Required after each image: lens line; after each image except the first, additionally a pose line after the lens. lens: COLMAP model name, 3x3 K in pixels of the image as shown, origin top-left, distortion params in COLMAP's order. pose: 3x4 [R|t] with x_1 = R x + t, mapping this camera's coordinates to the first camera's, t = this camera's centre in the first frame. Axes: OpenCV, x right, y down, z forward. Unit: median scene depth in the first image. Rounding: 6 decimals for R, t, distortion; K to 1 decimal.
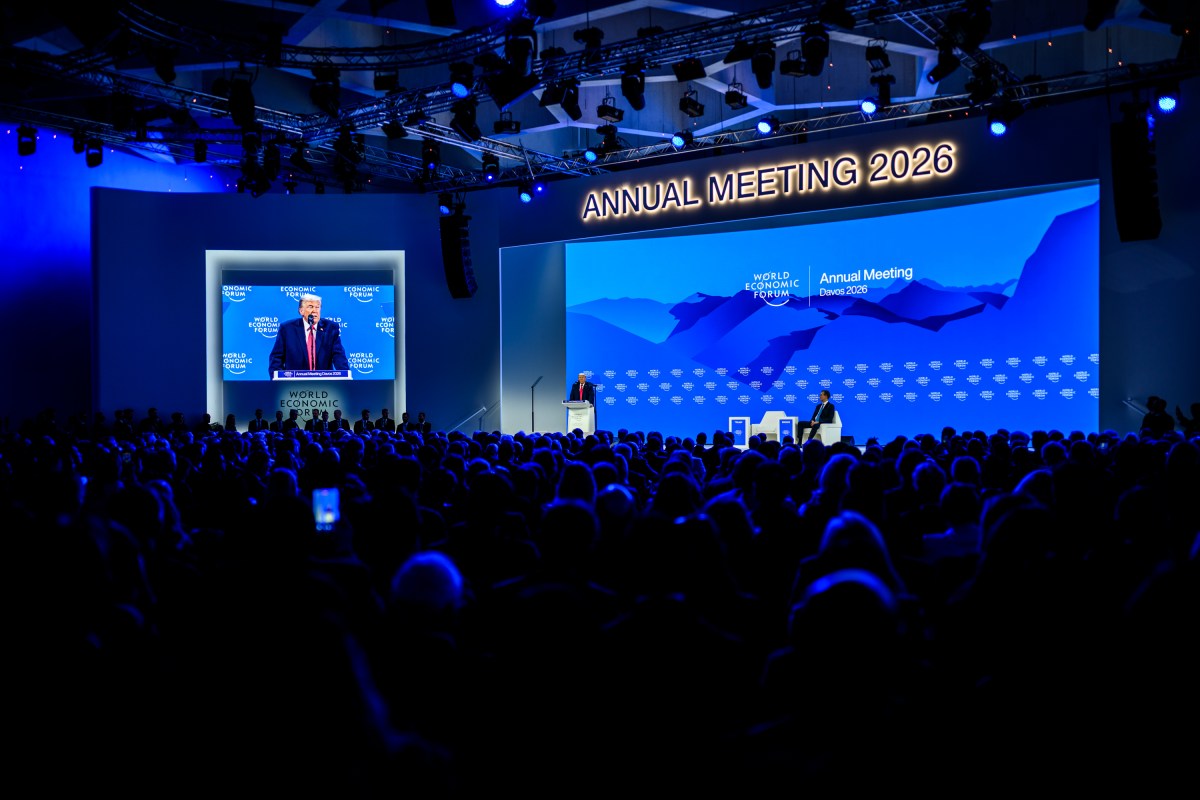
lens RADIAL K [[1227.4, 0, 544.6], [0, 1227.4, 427.5], [0, 0, 1]] dist [-0.001755, -0.018329]
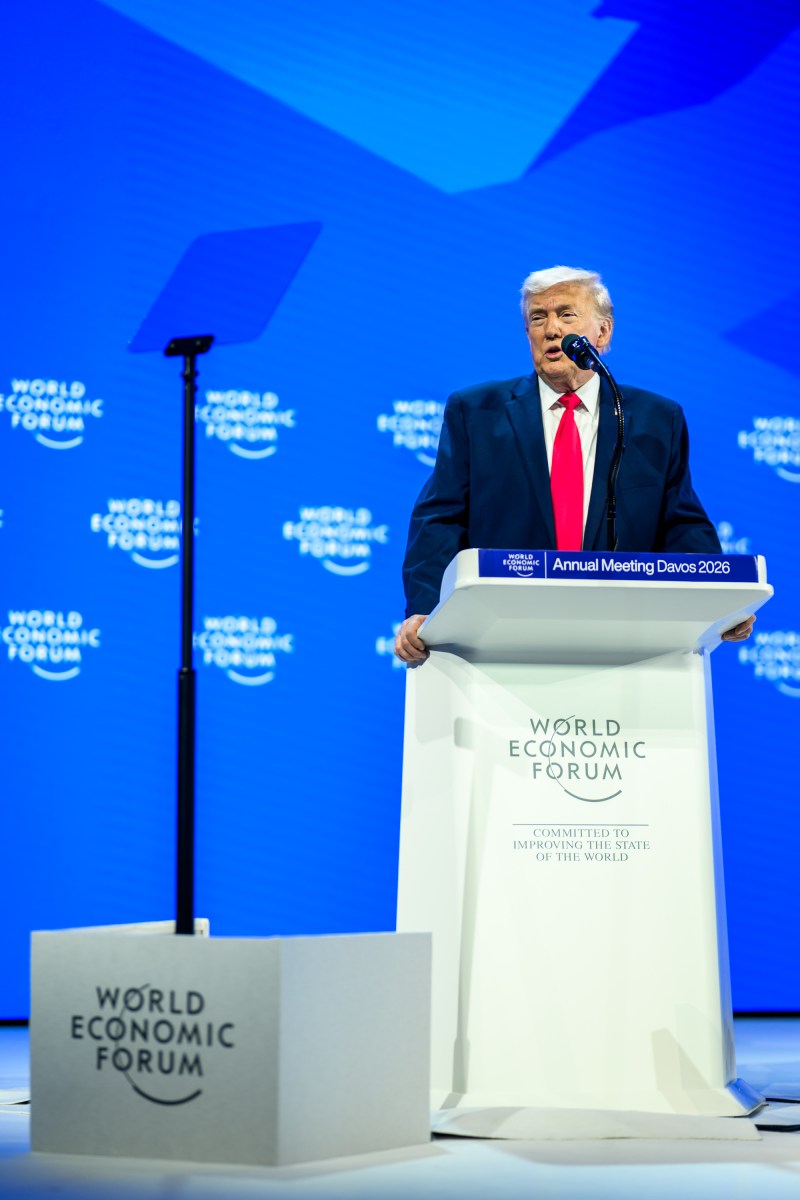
lens RADIAL K [[3132.7, 0, 400.3], [0, 3132.7, 644.6], [0, 0, 1]] dist [0.005207, 0.272866]
pose [[0.747504, 0.052587, 0.662173, -0.127175], [-0.003697, 0.997175, -0.075017, 0.000225], [-0.664247, 0.053627, 0.745587, 0.838469]]
